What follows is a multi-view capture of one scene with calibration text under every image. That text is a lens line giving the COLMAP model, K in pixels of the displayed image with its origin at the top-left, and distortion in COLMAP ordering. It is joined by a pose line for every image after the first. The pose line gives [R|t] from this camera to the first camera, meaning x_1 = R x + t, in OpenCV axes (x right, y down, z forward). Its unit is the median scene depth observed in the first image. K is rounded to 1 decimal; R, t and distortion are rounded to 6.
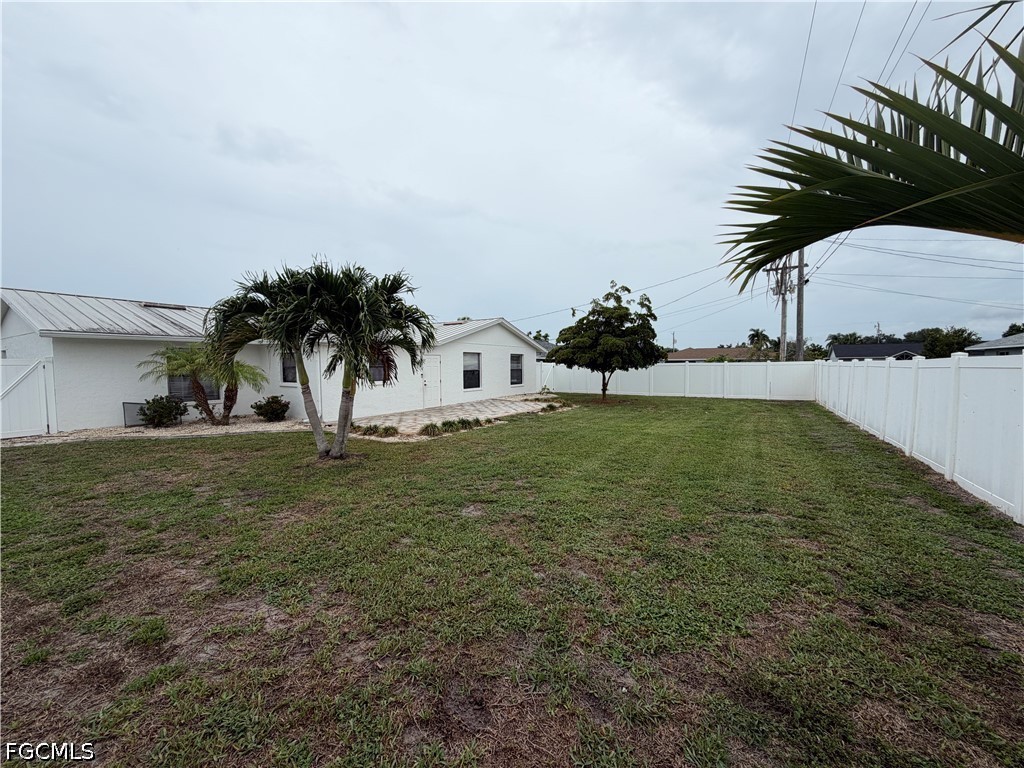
lens RADIAL K [[408.9, 0, 509.6], [0, 408.9, 385.2], [0, 0, 1]] dist [0.000233, 0.000053]
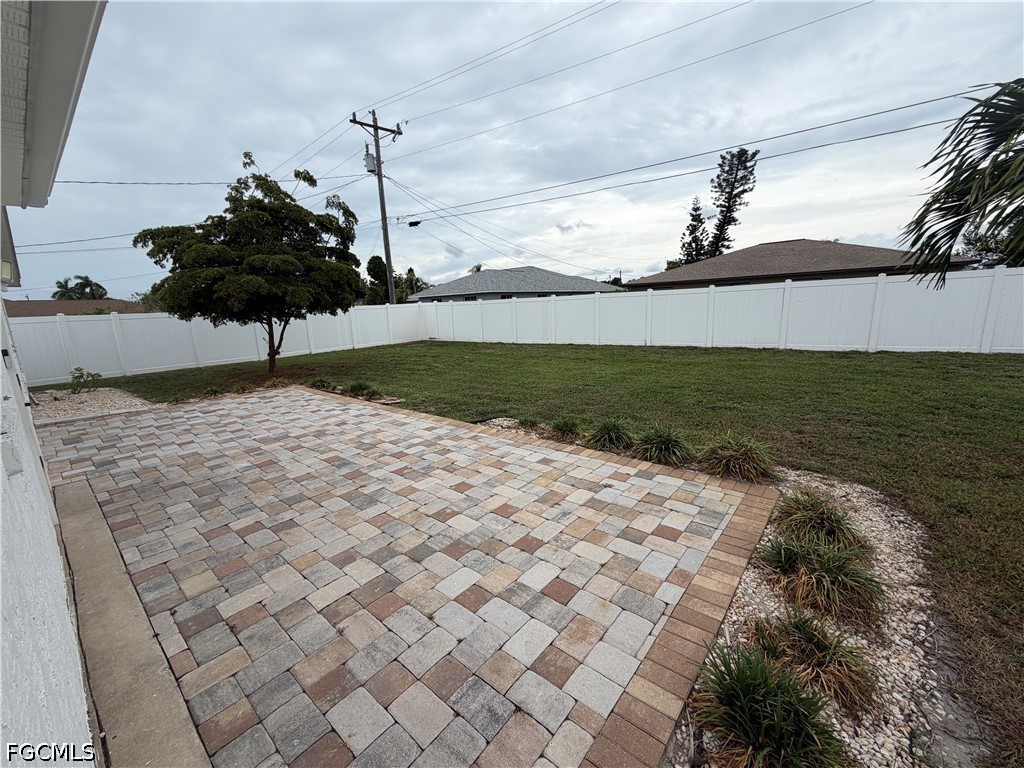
lens RADIAL K [[408.9, 0, 509.6], [0, 408.9, 385.2], [0, 0, 1]] dist [0.000233, 0.000053]
pose [[0.178076, -0.193296, 0.964845, -0.266593], [0.090397, 0.979584, 0.179565, -0.019781], [-0.979856, 0.055243, 0.191914, 0.572785]]
